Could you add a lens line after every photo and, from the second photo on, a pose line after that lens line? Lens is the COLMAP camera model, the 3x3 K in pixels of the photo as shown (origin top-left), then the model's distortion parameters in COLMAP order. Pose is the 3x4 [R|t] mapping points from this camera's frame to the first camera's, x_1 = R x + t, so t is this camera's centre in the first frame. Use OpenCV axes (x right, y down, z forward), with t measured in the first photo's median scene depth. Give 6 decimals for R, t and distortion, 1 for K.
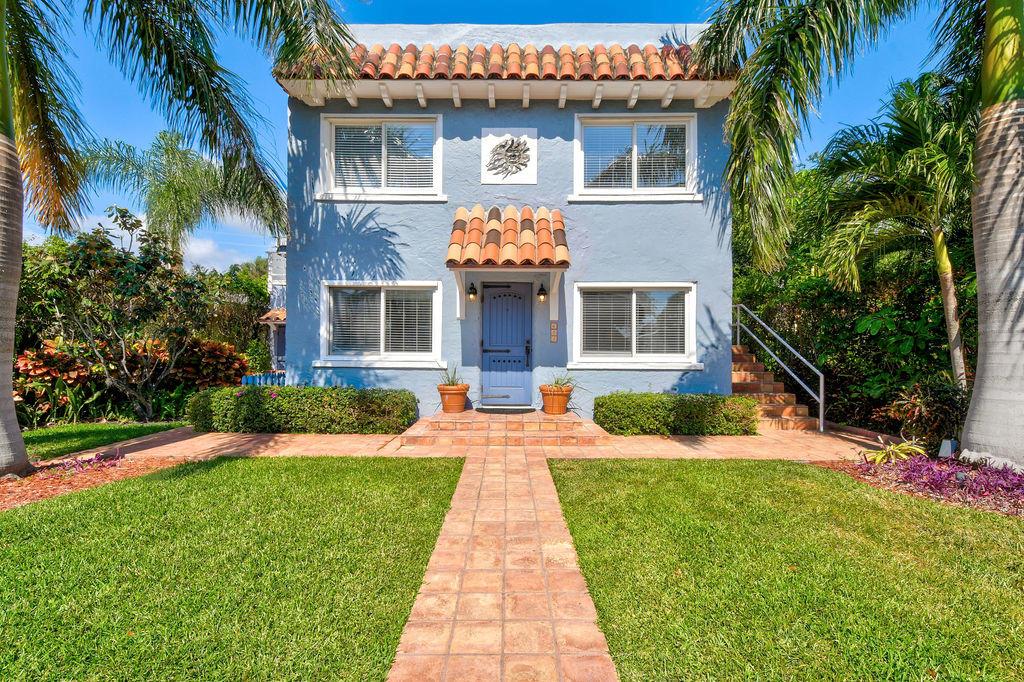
lens RADIAL K [[444.6, 0, 500.9], [0, 444.6, 350.1], [0, 0, 1]] dist [0.004716, -0.000079]
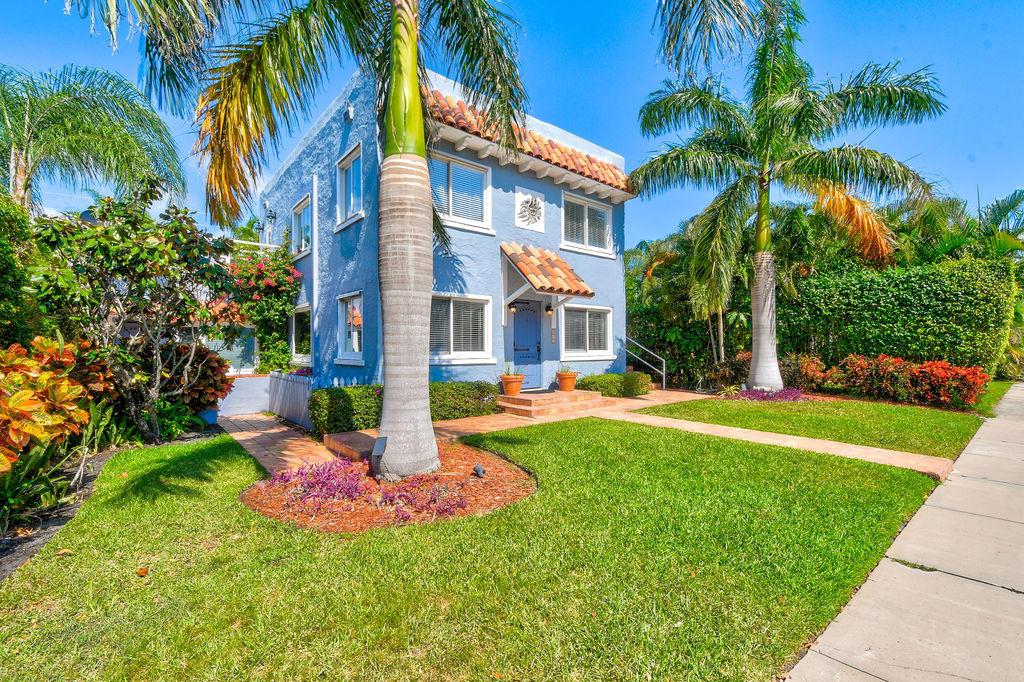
lens RADIAL K [[439.0, 0, 510.7], [0, 439.0, 344.2], [0, 0, 1]] dist [0.013597, -0.000522]
pose [[0.768477, -0.001365, 0.639876, -0.909078], [0.012371, 0.999843, -0.012724, 0.001378], [-0.639758, 0.017693, 0.768373, -0.013146]]
